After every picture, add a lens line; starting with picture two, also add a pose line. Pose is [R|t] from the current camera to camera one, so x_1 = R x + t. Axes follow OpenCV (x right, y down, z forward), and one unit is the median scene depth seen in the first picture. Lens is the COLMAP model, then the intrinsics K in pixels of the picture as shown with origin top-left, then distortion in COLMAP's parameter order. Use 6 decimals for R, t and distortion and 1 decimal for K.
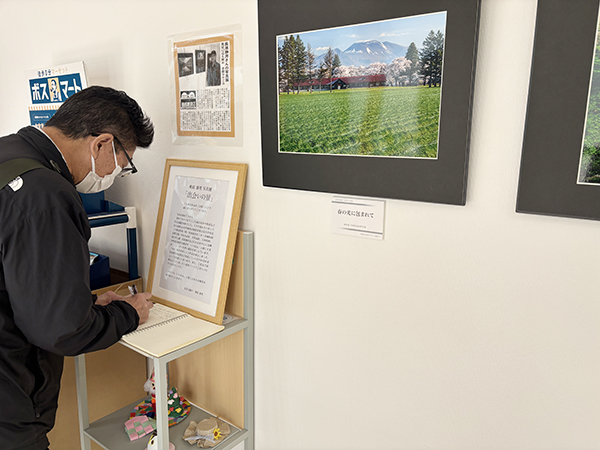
lens RADIAL K [[457.8, 0, 303.3], [0, 457.8, 223.4], [0, 0, 1]] dist [0.086201, -0.095662]
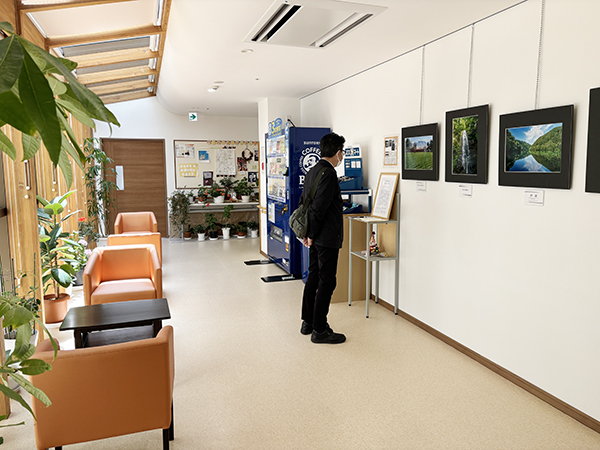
lens RADIAL K [[457.8, 0, 303.3], [0, 457.8, 223.4], [0, 0, 1]] dist [0.086201, -0.095662]
pose [[0.825523, 0.051862, -0.561981, 1.457961], [-0.080422, 0.996417, -0.026183, 0.458217], [0.558609, 0.066811, 0.826736, -2.593698]]
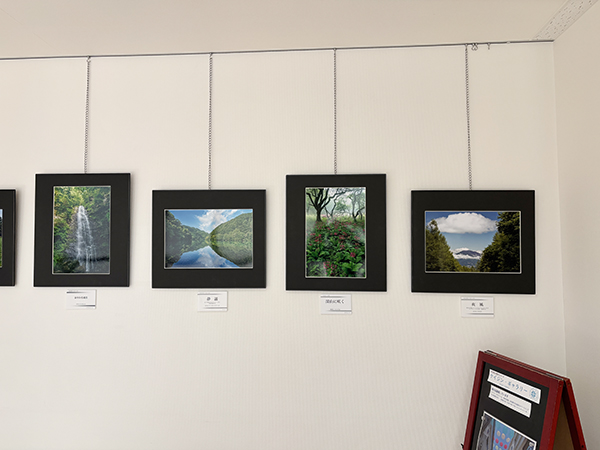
lens RADIAL K [[457.8, 0, 303.3], [0, 457.8, 223.4], [0, 0, 1]] dist [0.086201, -0.095662]
pose [[0.847841, 0.018043, 0.529943, 0.291577], [0.106925, 0.973073, -0.204197, 0.253882], [-0.519358, 0.229791, 0.823082, -1.595112]]
